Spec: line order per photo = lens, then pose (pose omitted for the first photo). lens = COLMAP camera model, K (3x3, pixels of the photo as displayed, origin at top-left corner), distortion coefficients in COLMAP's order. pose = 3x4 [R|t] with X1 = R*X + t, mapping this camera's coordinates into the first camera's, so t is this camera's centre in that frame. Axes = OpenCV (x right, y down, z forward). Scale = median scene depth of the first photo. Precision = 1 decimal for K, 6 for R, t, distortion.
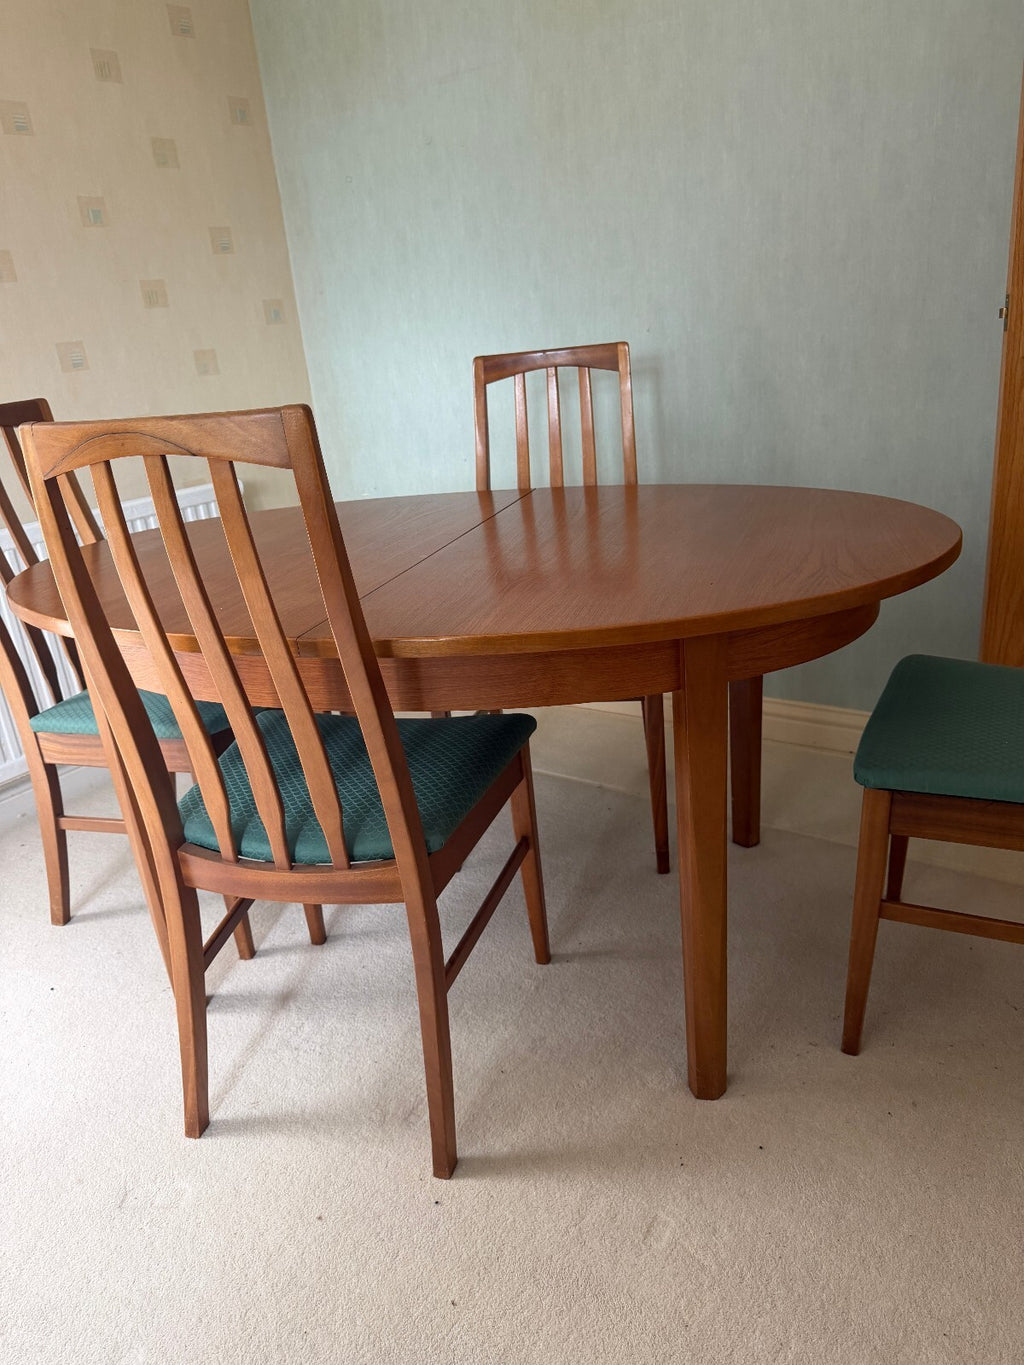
lens RADIAL K [[965.2, 0, 513.7], [0, 965.2, 688.1], [0, 0, 1]] dist [-0.002775, 0.000543]
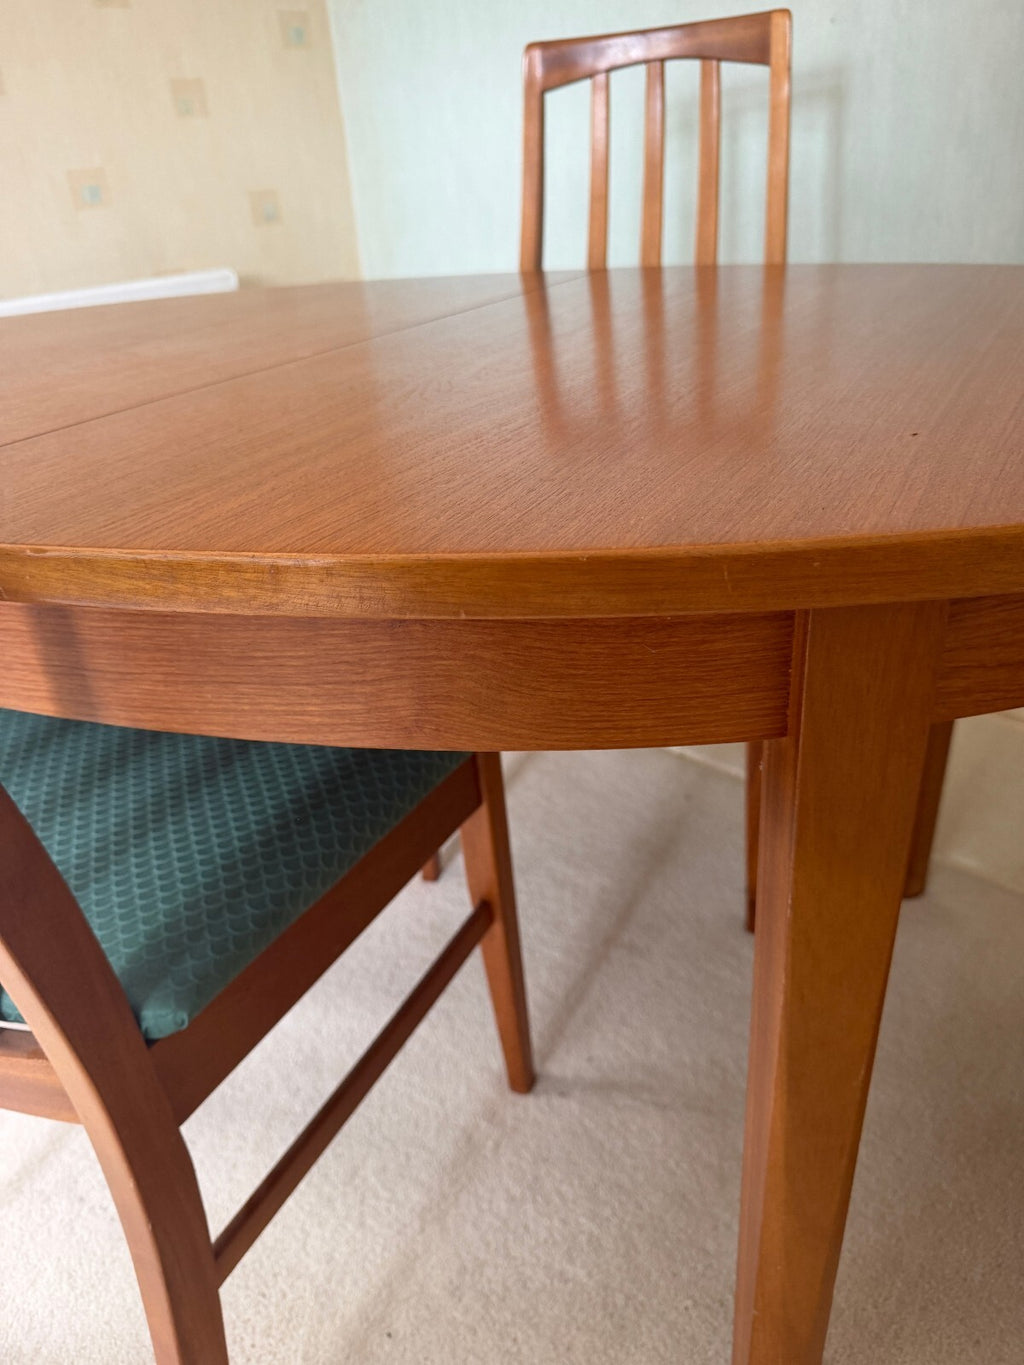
lens RADIAL K [[982.0, 0, 512.9], [0, 982.0, 696.1], [0, 0, 1]] dist [-0.029418, 0.003009]
pose [[0.986734, 0.090586, -0.134720, 0.085615], [-0.070323, 0.986450, 0.148225, -0.041742], [0.146322, -0.136785, 0.979734, 0.450436]]
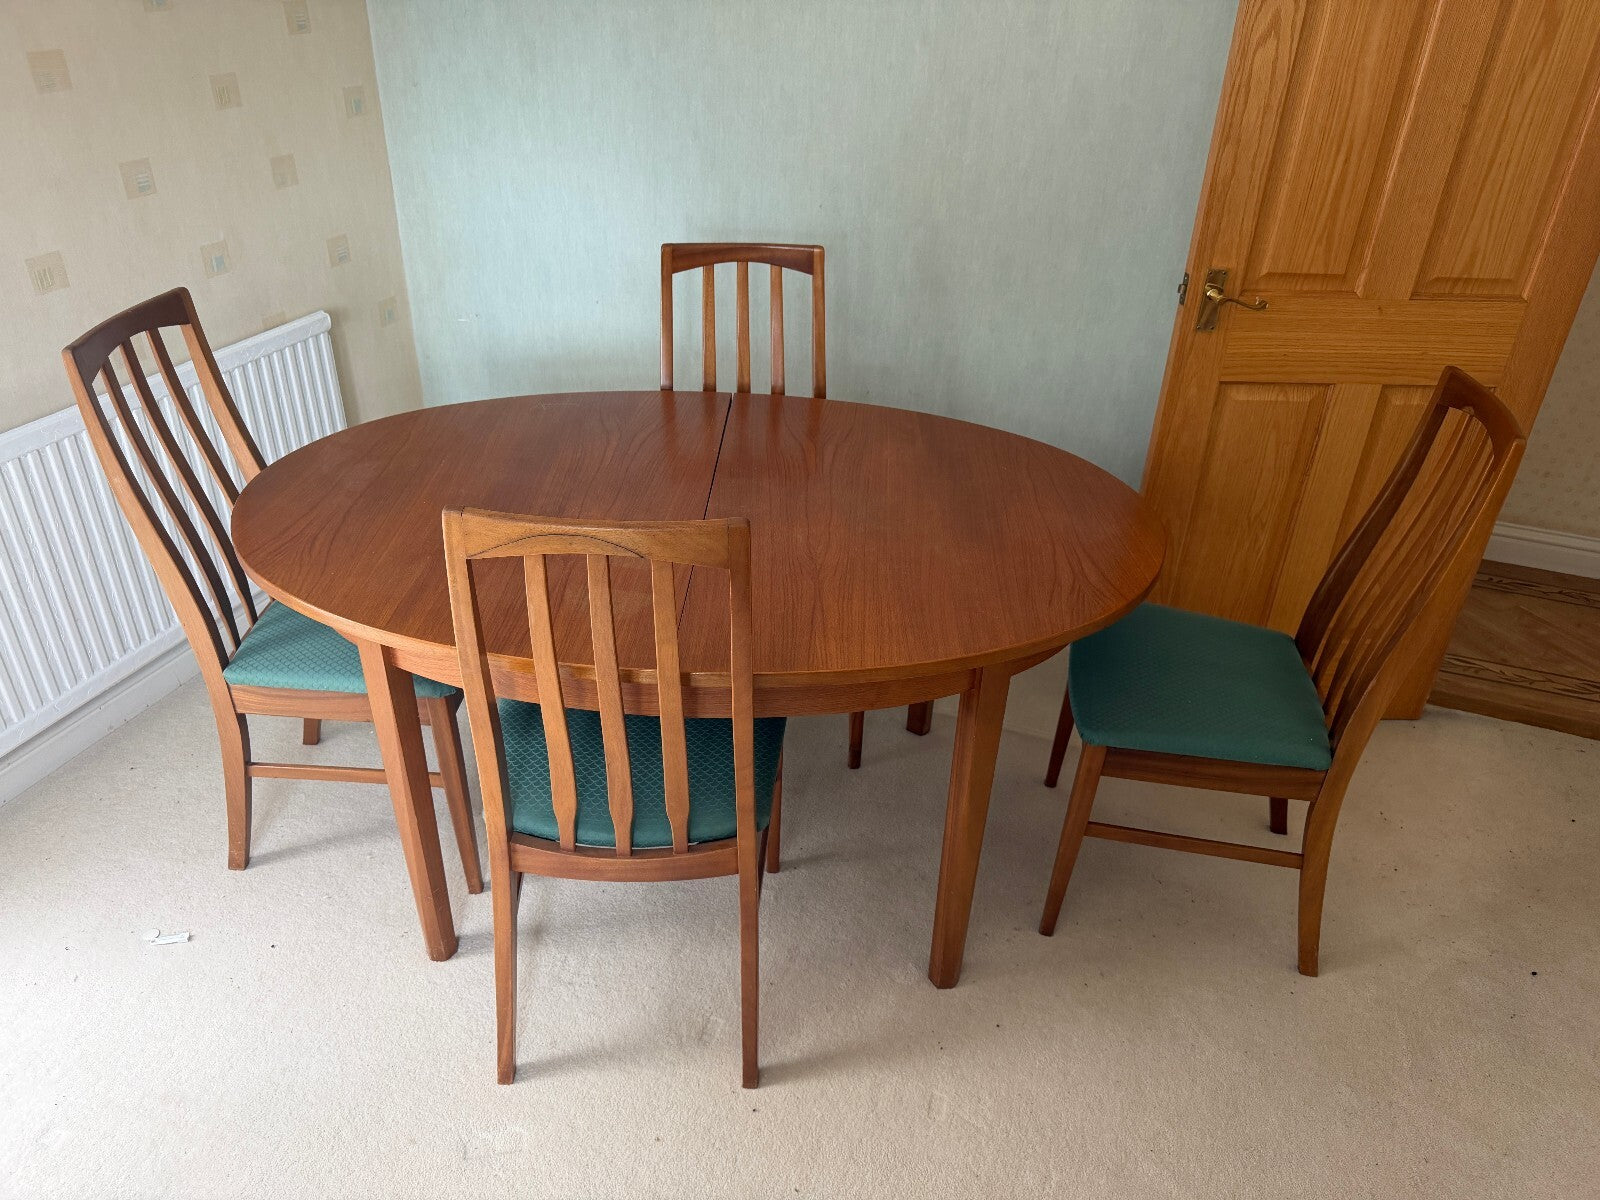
lens RADIAL K [[1118.9, 0, 802.6], [0, 1118.9, 593.3], [0, 0, 1]] dist [0.028311, -0.039813]
pose [[0.955356, -0.028860, 0.294044, -0.306400], [-0.020026, 0.986604, 0.161897, -0.237198], [-0.294778, -0.160558, 0.941980, -0.161197]]
